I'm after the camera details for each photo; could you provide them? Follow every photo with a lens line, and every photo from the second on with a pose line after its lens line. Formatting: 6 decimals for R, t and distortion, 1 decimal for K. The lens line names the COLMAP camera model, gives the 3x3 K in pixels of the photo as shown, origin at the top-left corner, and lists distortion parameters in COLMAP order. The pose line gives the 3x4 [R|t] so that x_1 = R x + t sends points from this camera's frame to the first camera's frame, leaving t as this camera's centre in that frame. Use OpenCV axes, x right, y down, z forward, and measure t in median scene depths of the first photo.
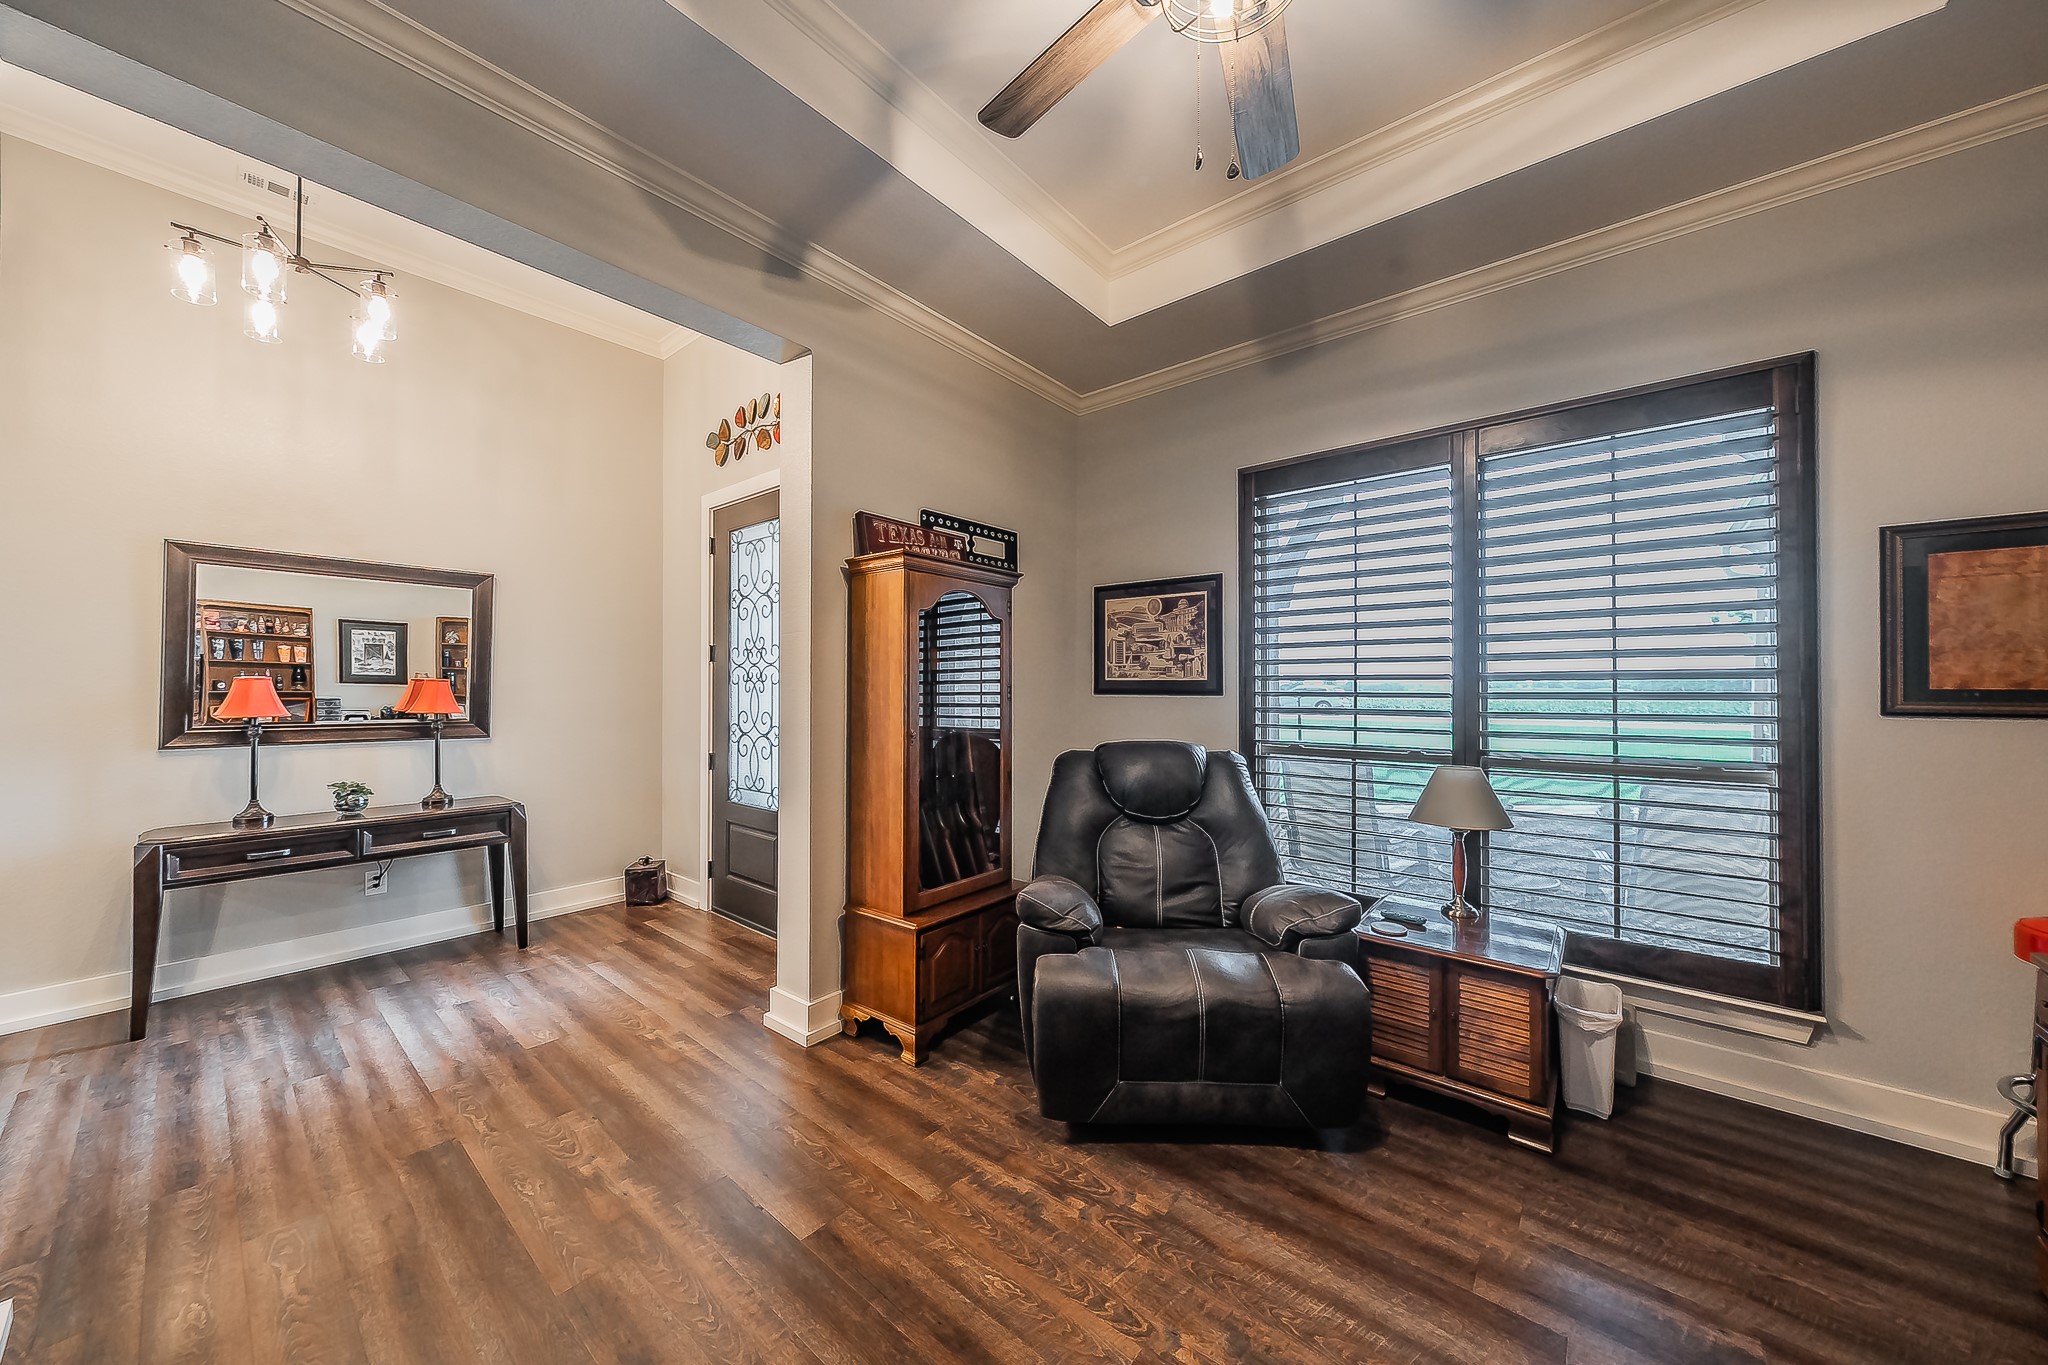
lens RADIAL K [[699.5, 0, 1024.0], [0, 699.5, 682.5], [0, 0, 1]] dist [-0.000266, -0.000057]
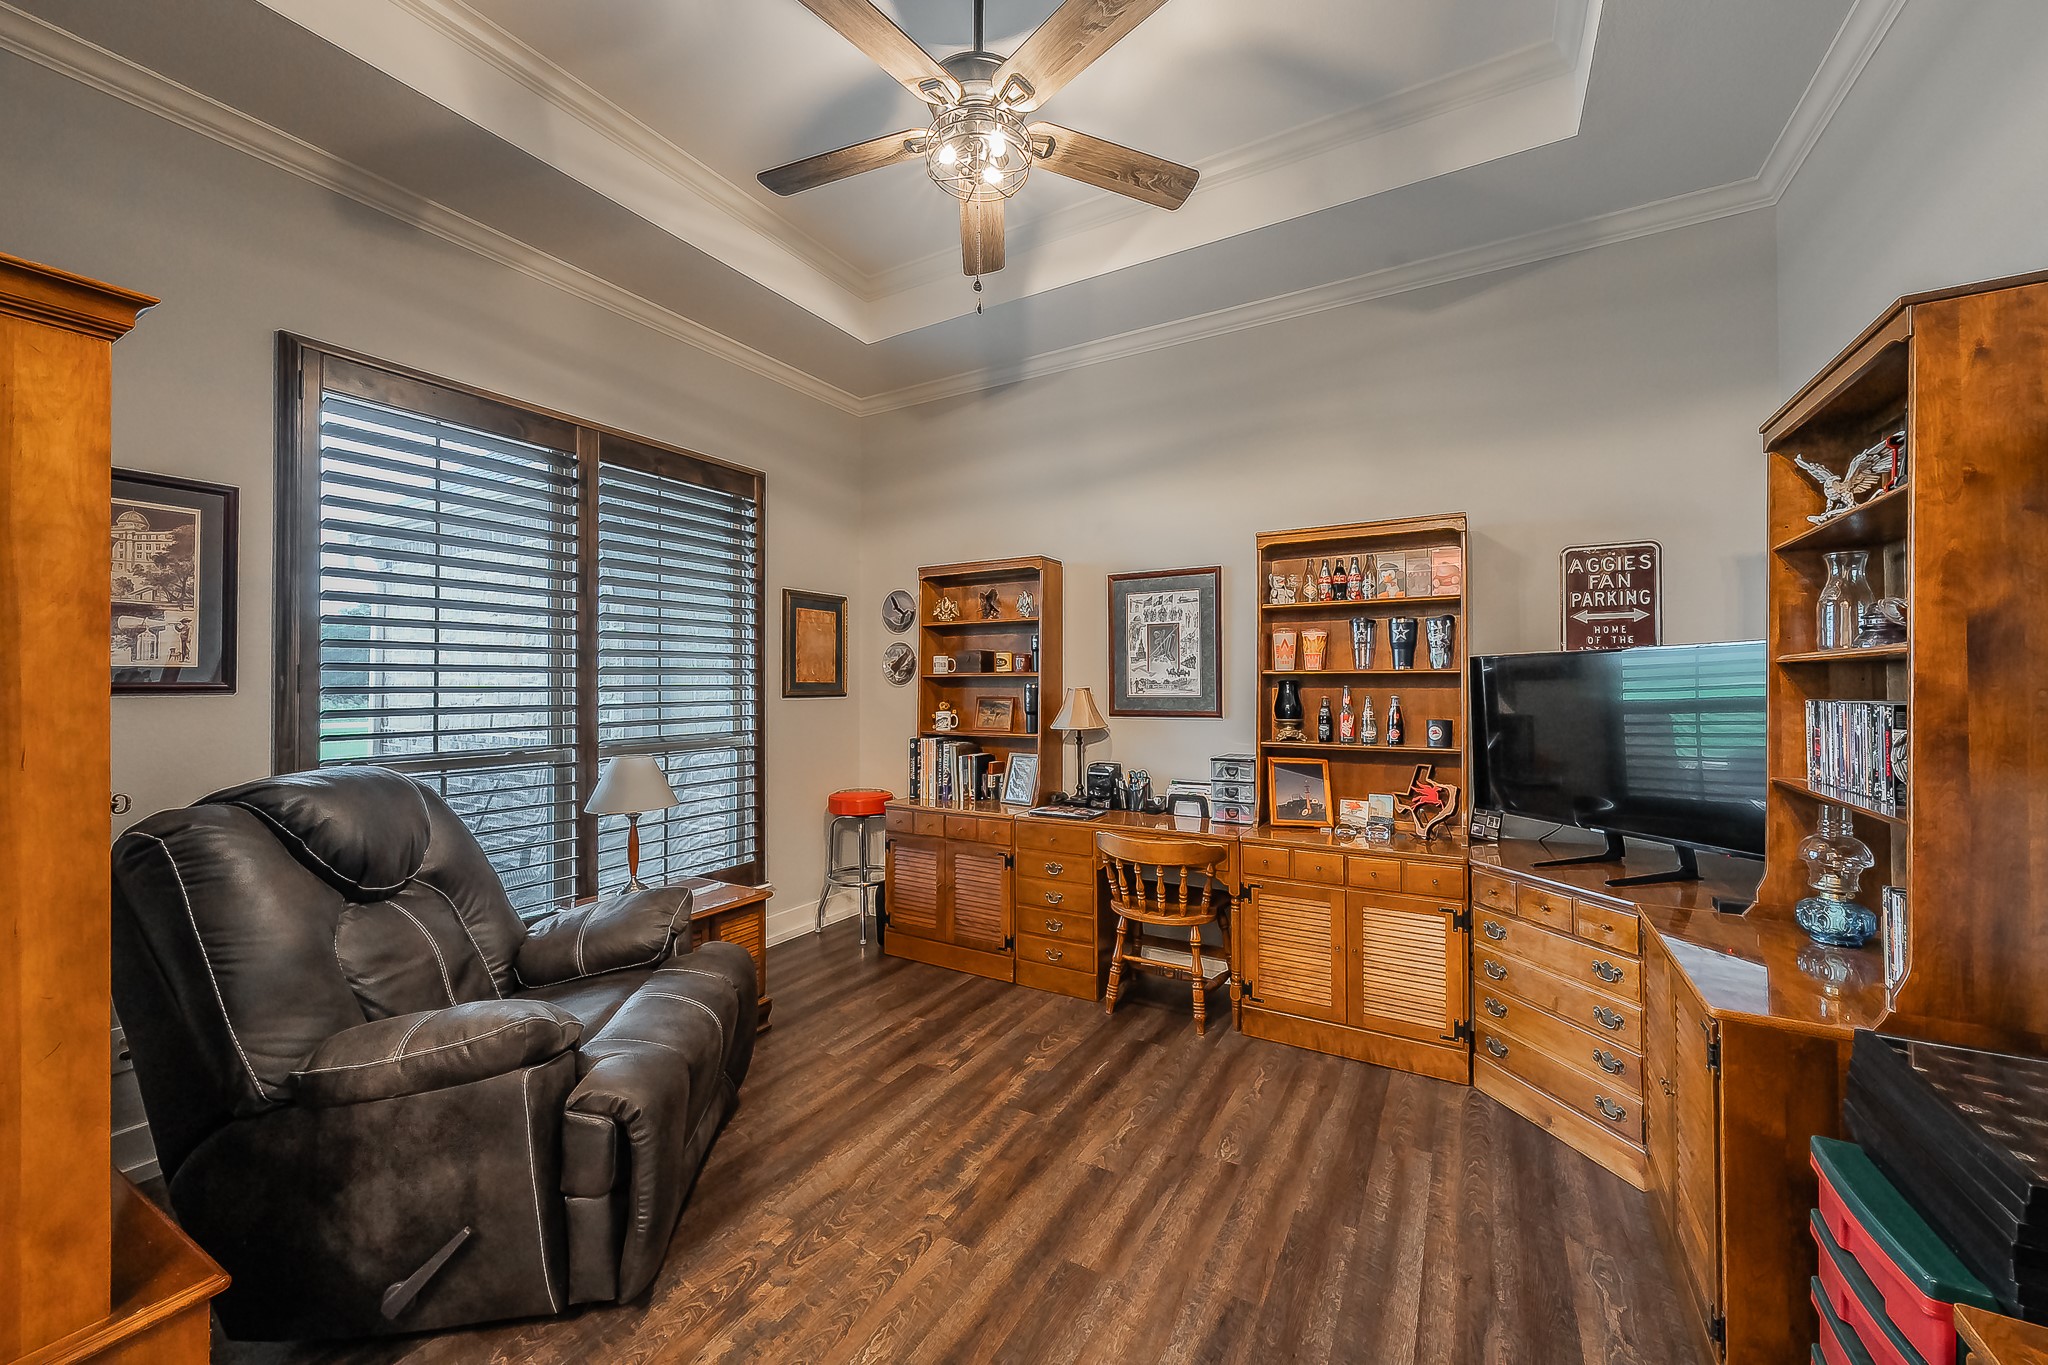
lens RADIAL K [[788.9, 0, 1024.0], [0, 788.9, 682.5], [0, 0, 1]] dist [-0.001213, -0.000148]
pose [[-0.168739, 0.003151, 0.985656, -0.636173], [-0.005221, 0.999978, -0.004091, 0.010610], [-0.985647, -0.005836, -0.168719, 0.593483]]
